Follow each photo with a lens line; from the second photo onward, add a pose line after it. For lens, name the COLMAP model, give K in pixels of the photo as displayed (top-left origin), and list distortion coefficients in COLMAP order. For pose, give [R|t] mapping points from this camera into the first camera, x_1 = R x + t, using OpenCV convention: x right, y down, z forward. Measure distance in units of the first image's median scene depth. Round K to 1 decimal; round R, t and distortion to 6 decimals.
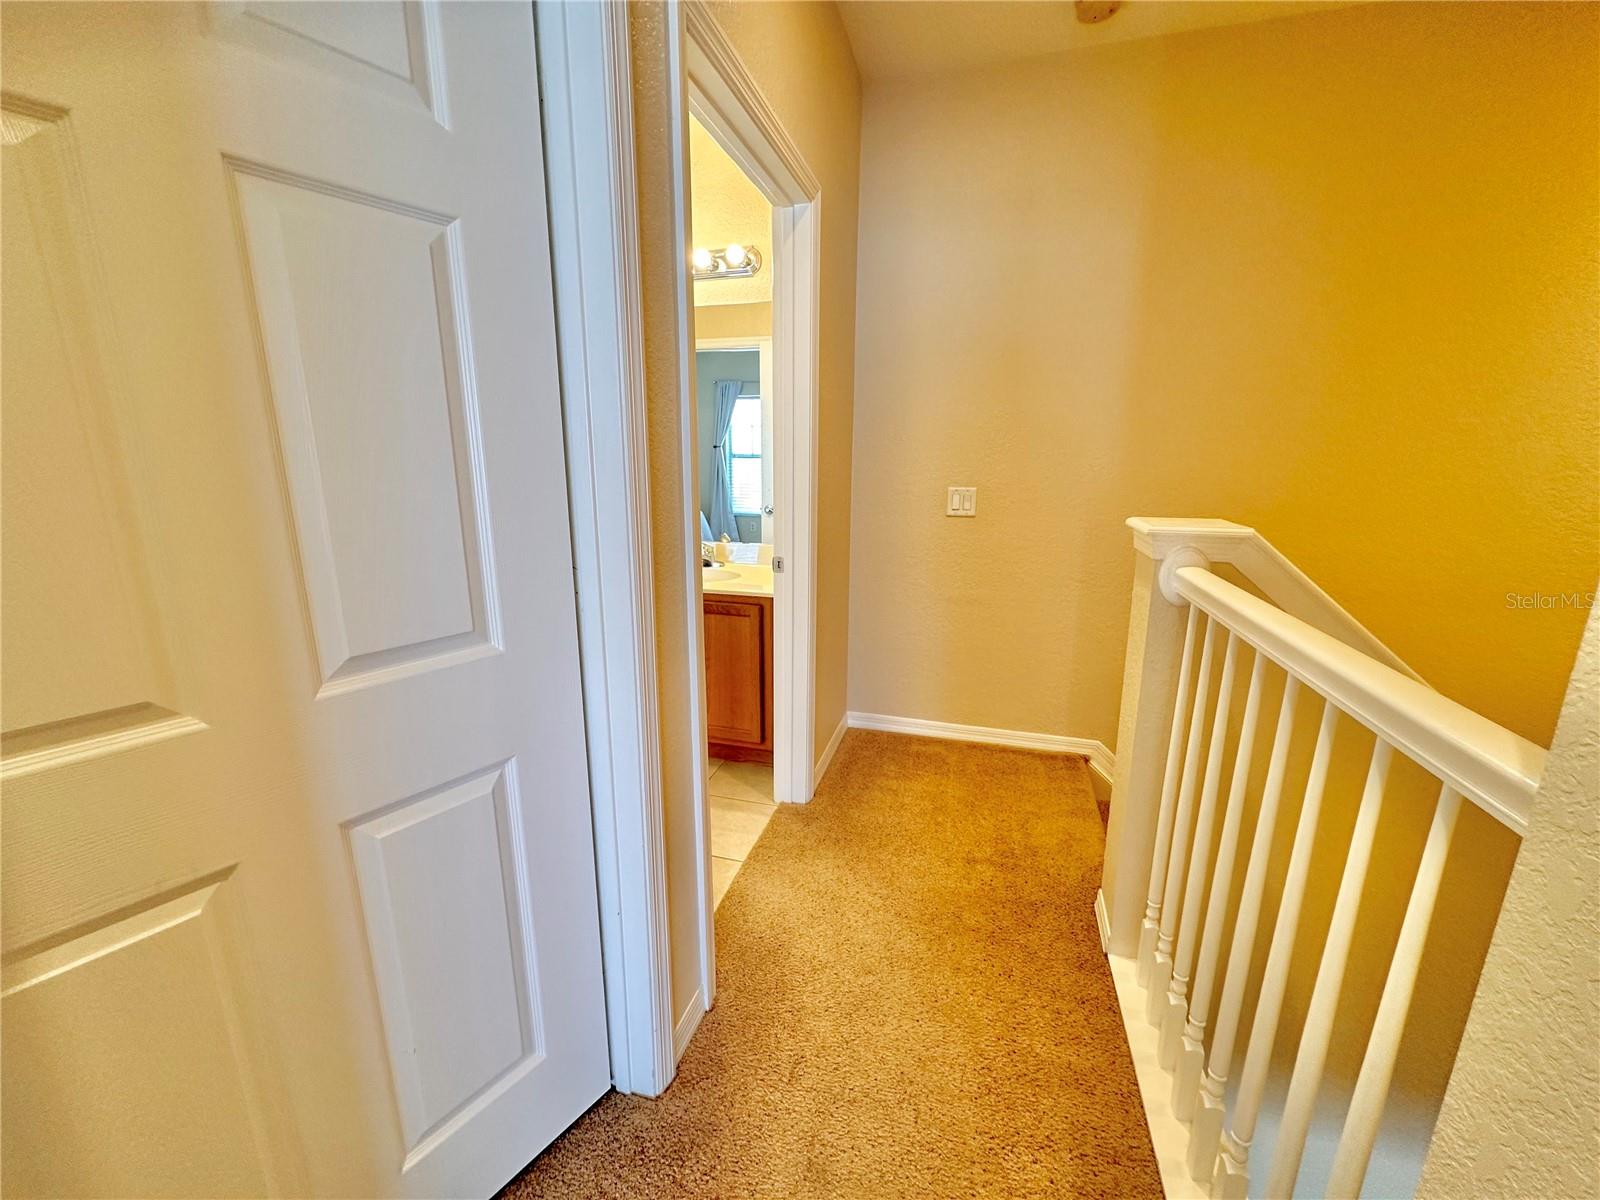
lens RADIAL K [[639.6, 0, 800.0], [0, 639.6, 600.0], [0, 0, 1]] dist [-0.002199, 0.000456]
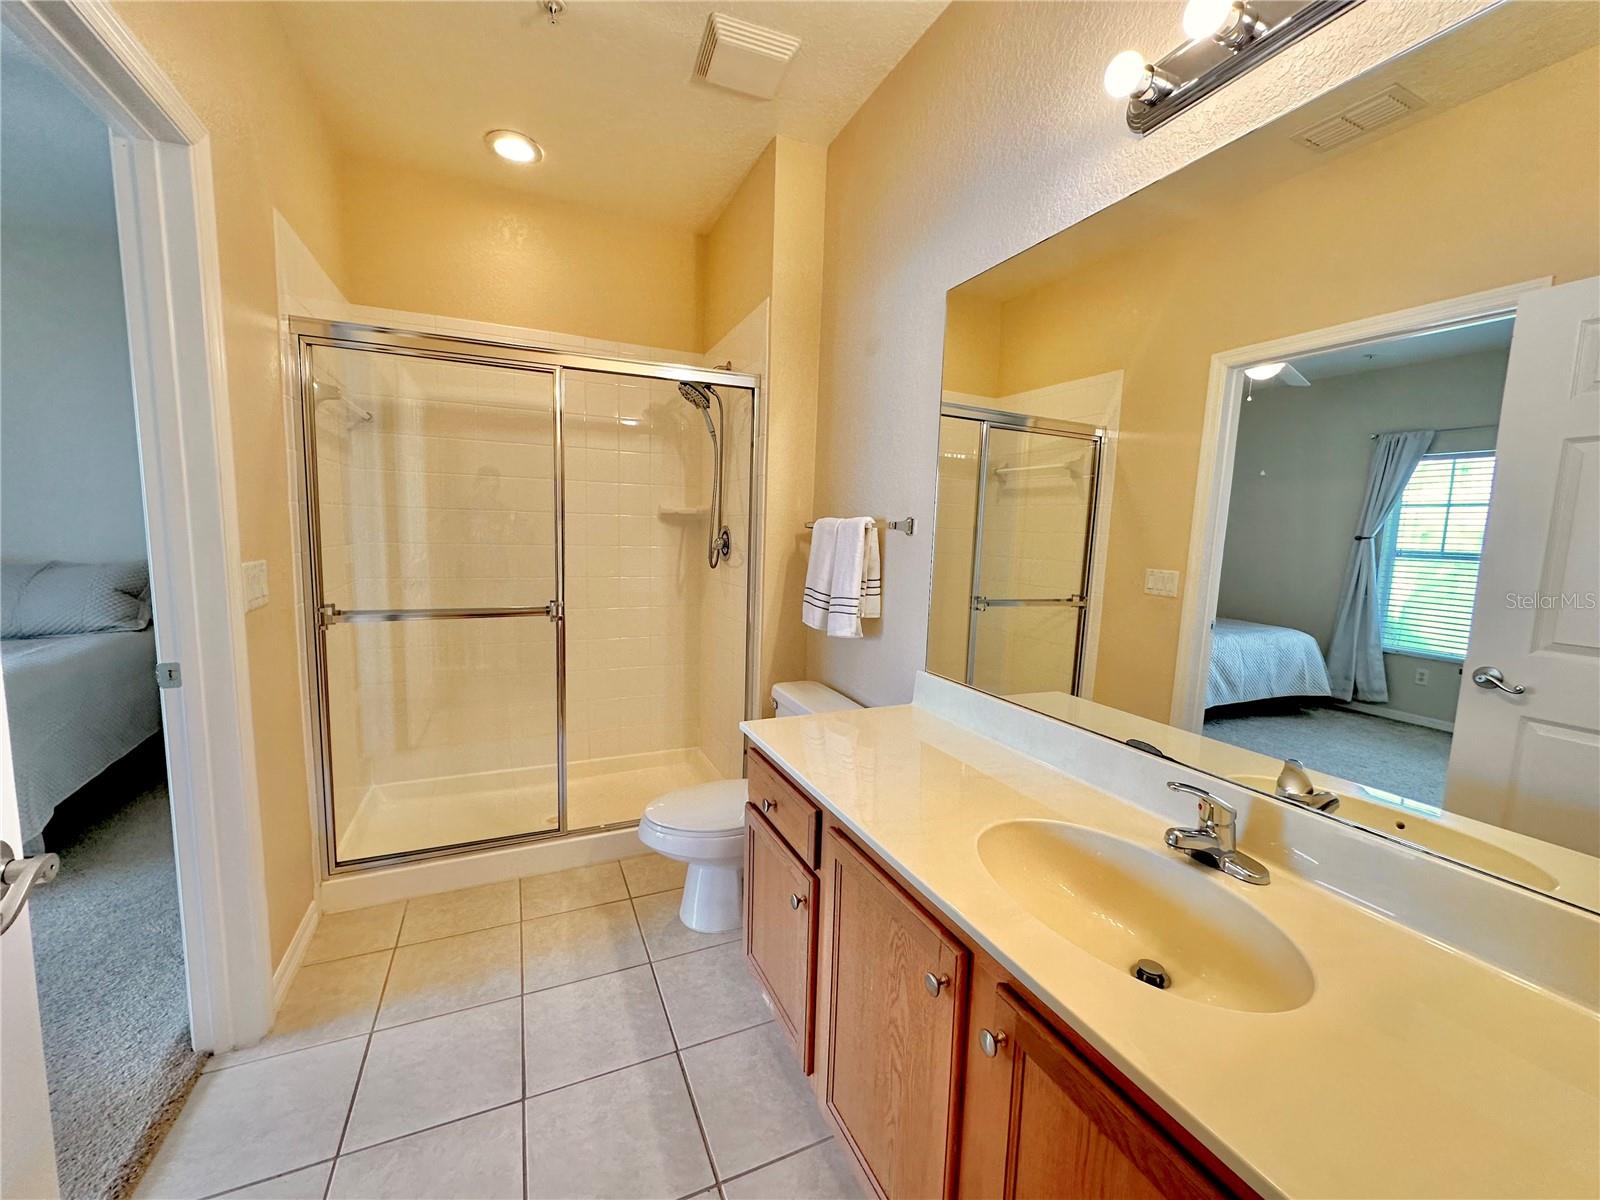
lens RADIAL K [[638.9, 0, 800.0], [0, 638.9, 600.0], [0, 0, 1]] dist [-0.000434, -0.000257]
pose [[0.652632, 0.099816, -0.751072, -0.016292], [-0.199929, 0.978838, -0.043640, -0.046960], [0.730822, 0.178642, 0.658777, 0.213135]]
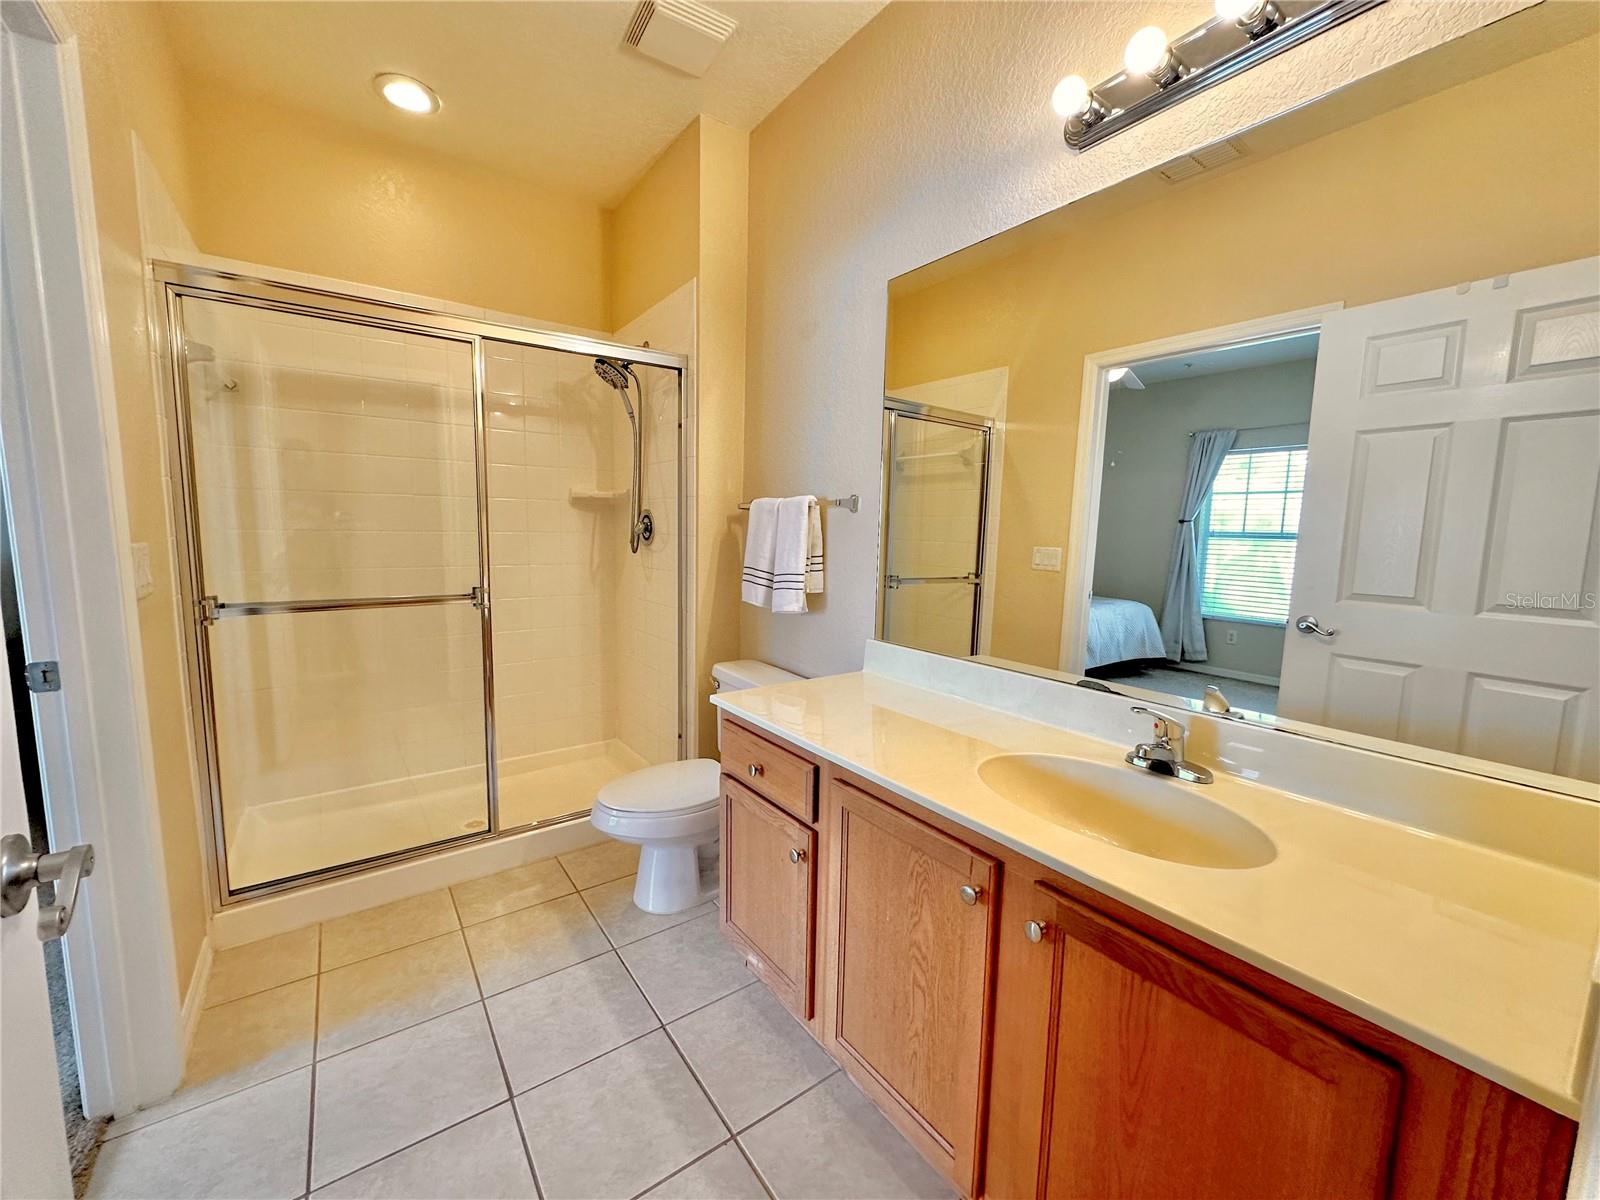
lens RADIAL K [[639.6, 0, 800.0], [0, 639.6, 600.0], [0, 0, 1]] dist [-0.002199, 0.000456]
pose [[0.792906, 0.081440, -0.603877, -0.032506], [-0.155648, 0.985221, -0.071501, -0.034410], [0.589129, 0.150686, 0.793864, 0.190037]]
